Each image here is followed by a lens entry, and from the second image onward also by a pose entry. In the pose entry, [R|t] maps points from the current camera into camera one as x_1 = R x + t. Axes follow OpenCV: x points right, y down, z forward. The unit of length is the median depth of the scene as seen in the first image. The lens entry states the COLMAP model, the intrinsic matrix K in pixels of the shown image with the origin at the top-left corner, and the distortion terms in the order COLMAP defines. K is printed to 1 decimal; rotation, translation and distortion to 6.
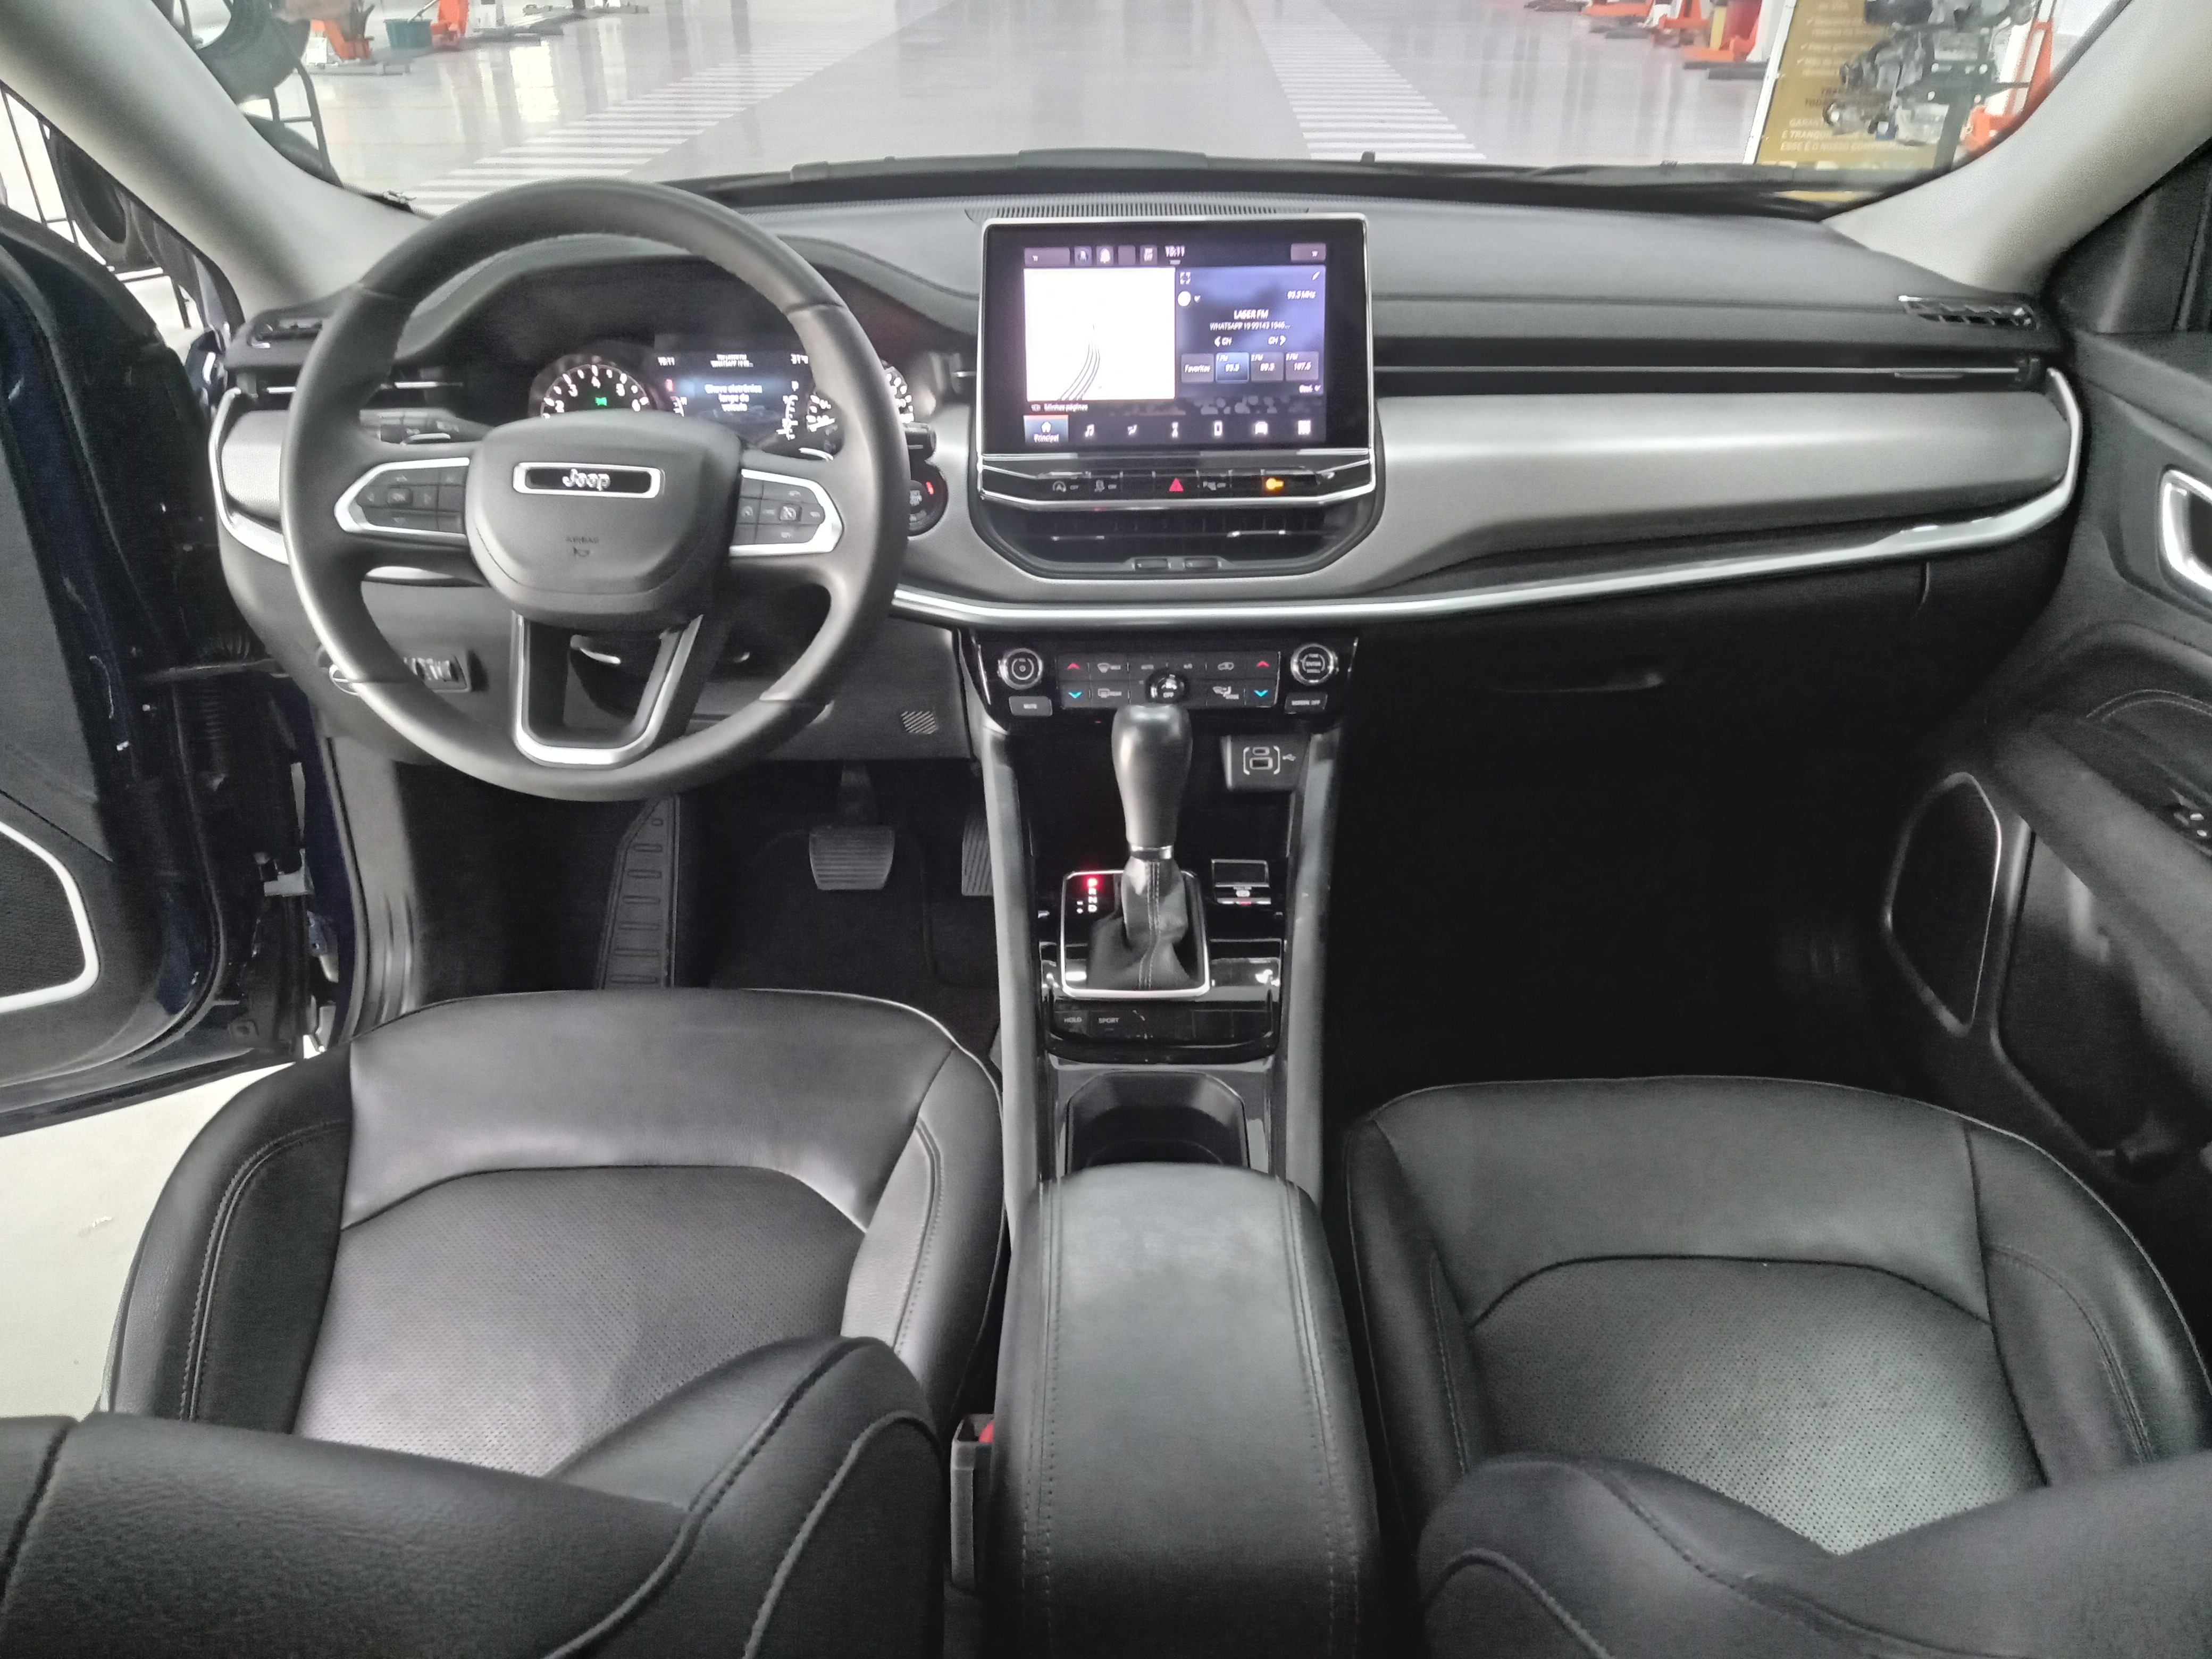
lens RADIAL K [[1593.4, 0, 1106.0], [0, 1593.4, 829.5], [0, 0, 1]] dist [0.064162, -0.085464]
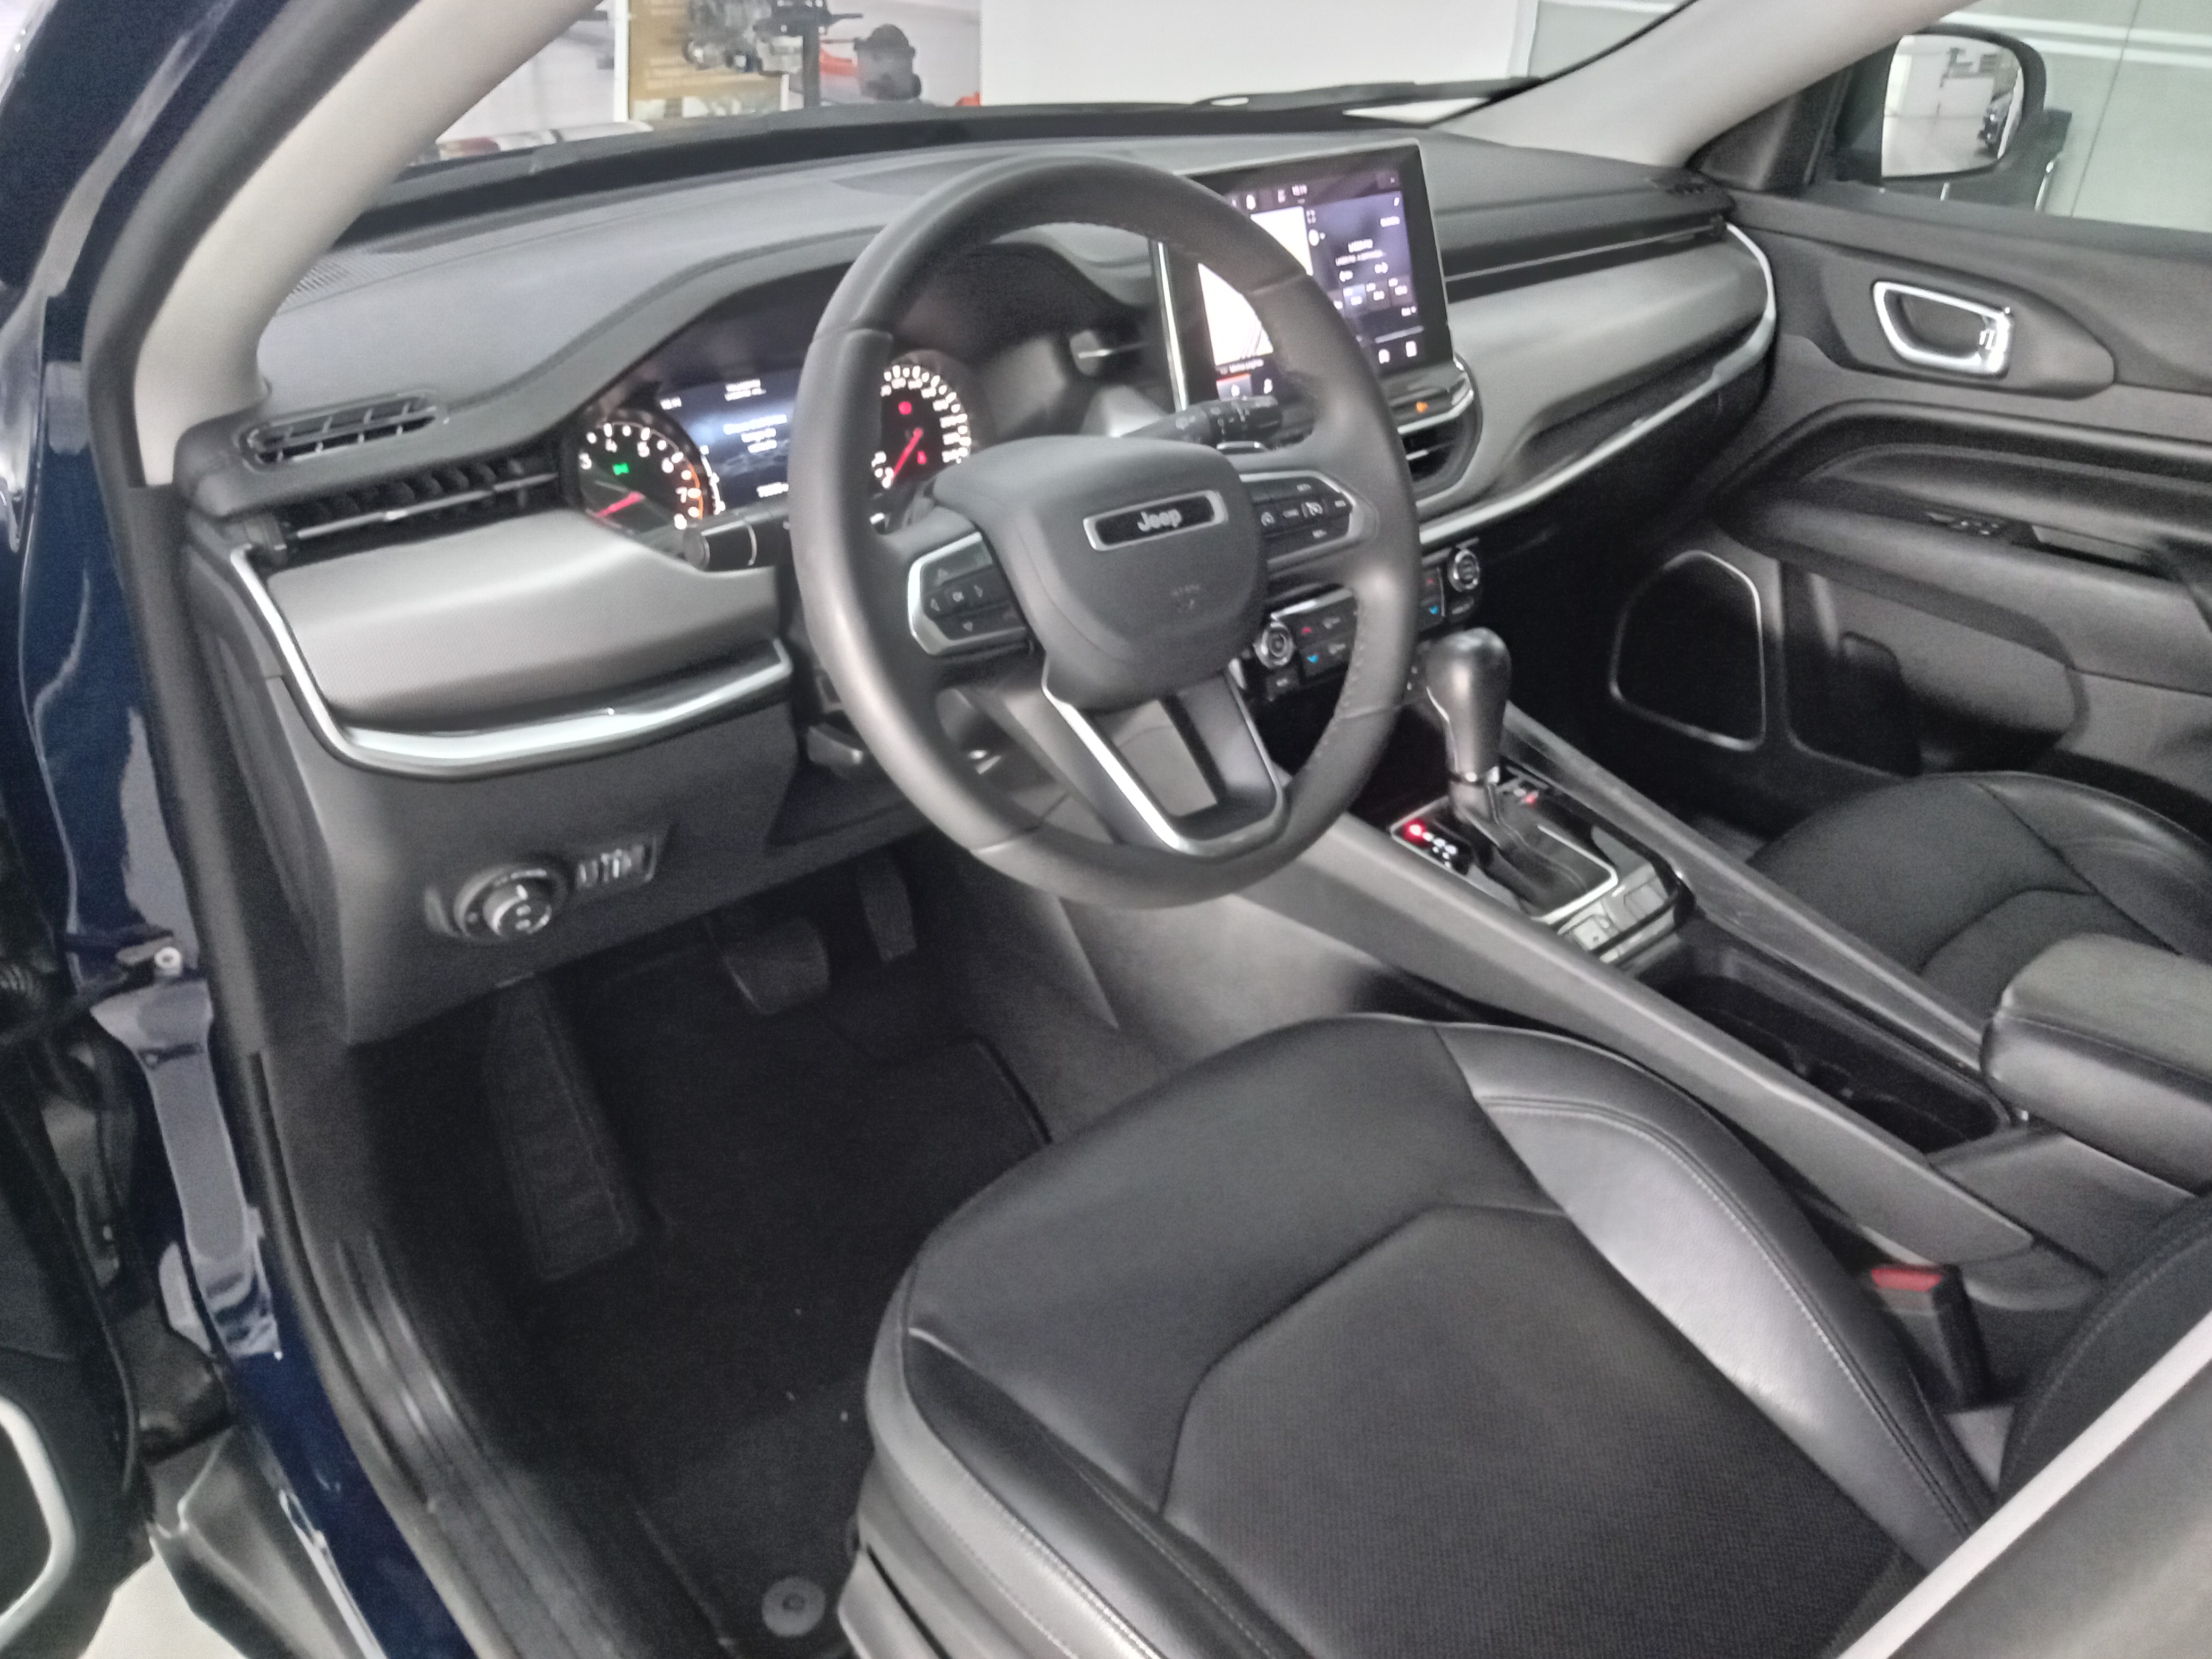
lens RADIAL K [[1645.0, 0, 1106.0], [0, 1645.0, 829.5], [0, 0, 1]] dist [0.095099, -0.191132]
pose [[0.741425, -0.318265, 0.590759, -0.748112], [0.308662, 0.943457, 0.120895, -0.148616], [-0.595833, 0.092711, 0.797739, 0.292851]]
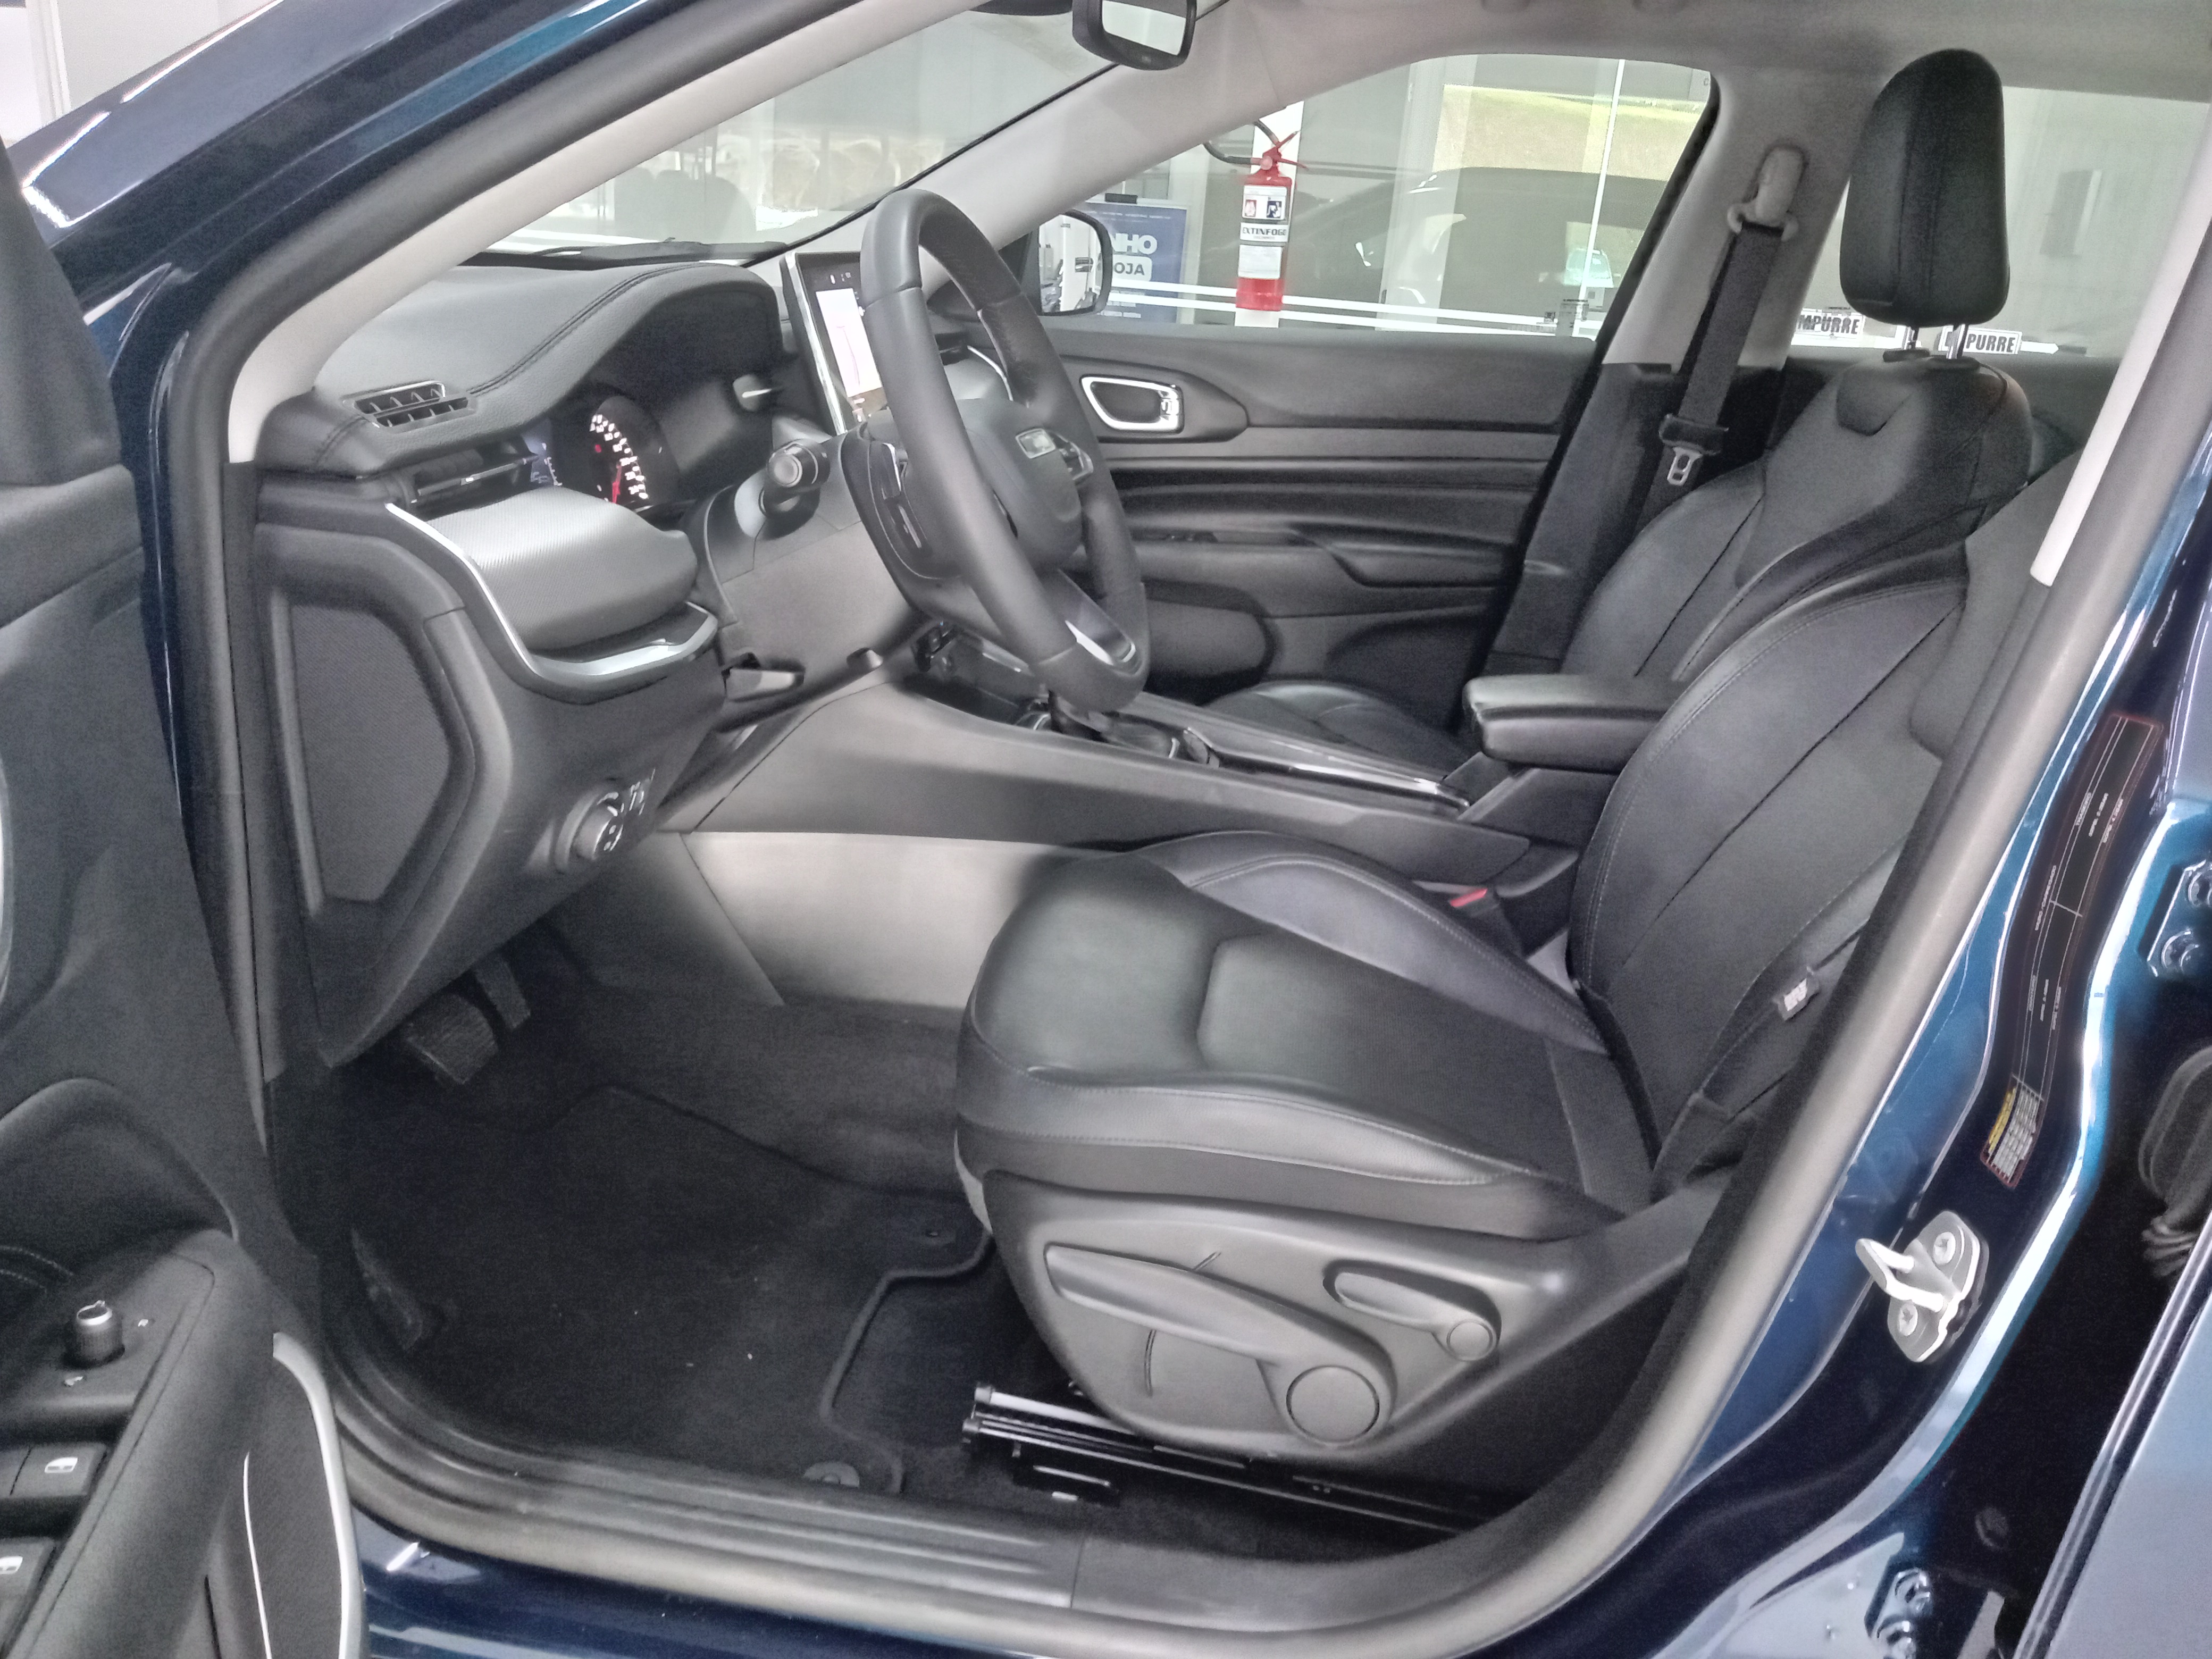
lens RADIAL K [[1645.0, 0, 1106.0], [0, 1645.0, 829.5], [0, 0, 1]] dist [0.095099, -0.191132]
pose [[0.135705, -0.321597, 0.937102, -1.267018], [0.433290, 0.869867, 0.235777, -0.194543], [-0.890979, 0.374040, 0.257390, 0.623914]]
